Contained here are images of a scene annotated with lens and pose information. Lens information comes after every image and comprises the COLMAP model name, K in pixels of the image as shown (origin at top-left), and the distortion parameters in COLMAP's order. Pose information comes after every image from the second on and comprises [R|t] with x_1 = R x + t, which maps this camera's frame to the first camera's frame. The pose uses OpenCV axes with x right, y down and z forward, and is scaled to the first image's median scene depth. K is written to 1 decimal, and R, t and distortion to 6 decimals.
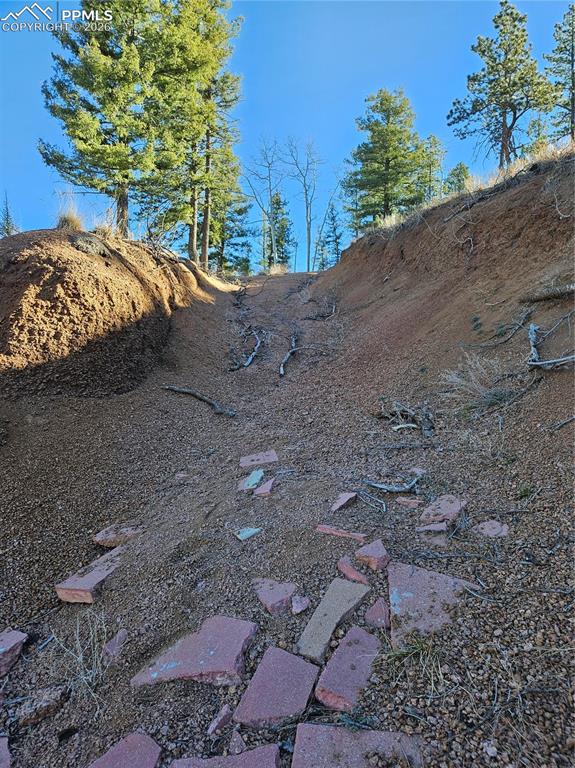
lens RADIAL K [[509.7, 0, 290.8], [0, 509.7, 385.3], [0, 0, 1]] dist [0.064227, -0.050977]
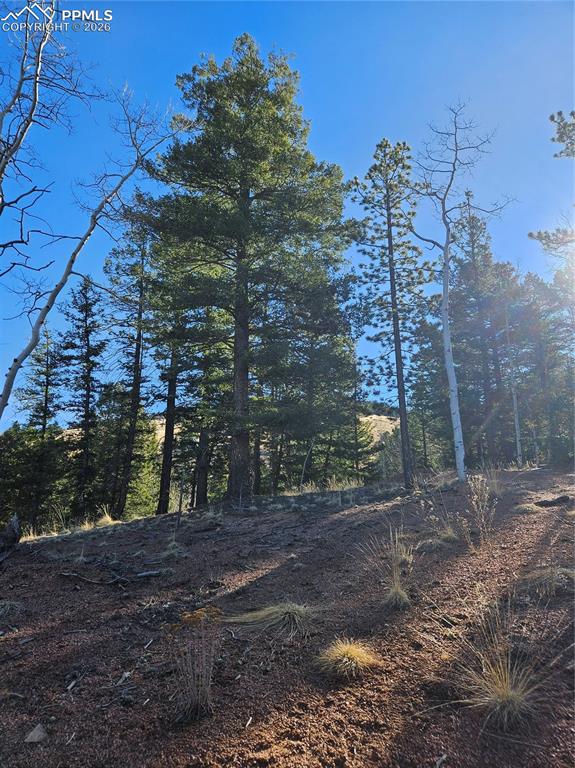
lens RADIAL K [[521.5, 0, 289.3], [0, 521.5, 377.7], [0, 0, 1]] dist [0.089735, -0.079633]
pose [[0.876844, 0.135944, 0.461154, 0.037829], [-0.014230, 0.966109, -0.257743, -0.164957], [-0.480564, 0.219438, 0.849061, 0.582925]]
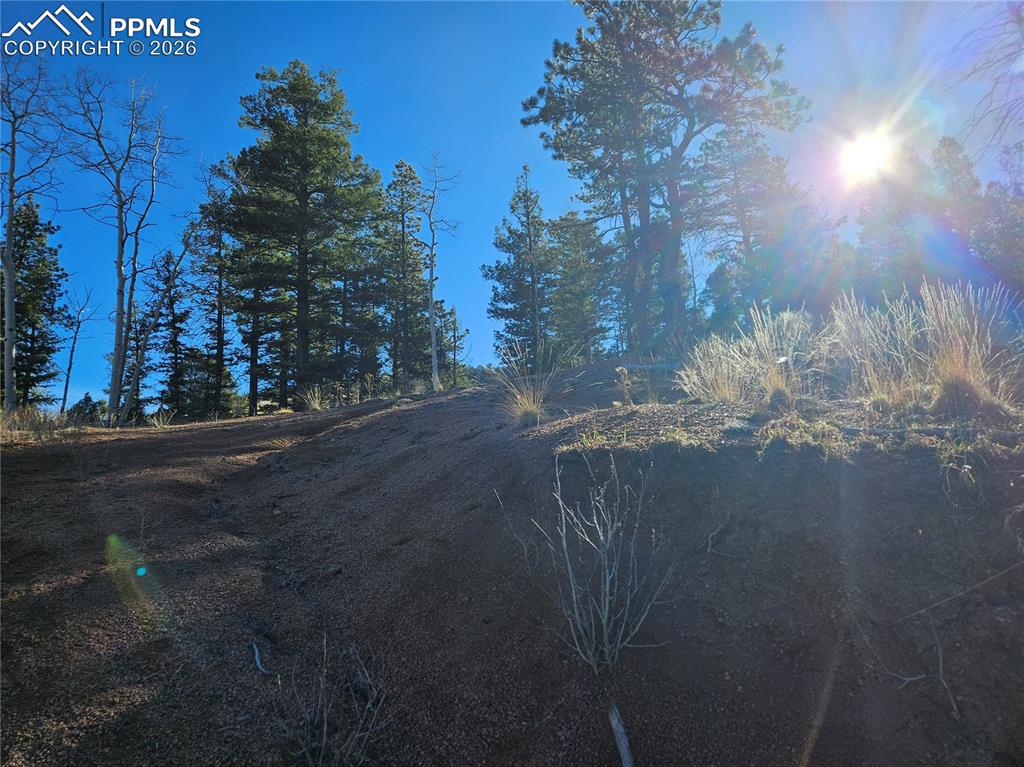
lens RADIAL K [[677.1, 0, 514.6], [0, 677.1, 378.8], [0, 0, 1]] dist [0.074114, -0.055501]
pose [[0.818307, 0.079956, 0.569193, -0.012766], [0.043043, 0.978972, -0.199400, -0.095805], [-0.573167, 0.187670, 0.797659, 0.331042]]
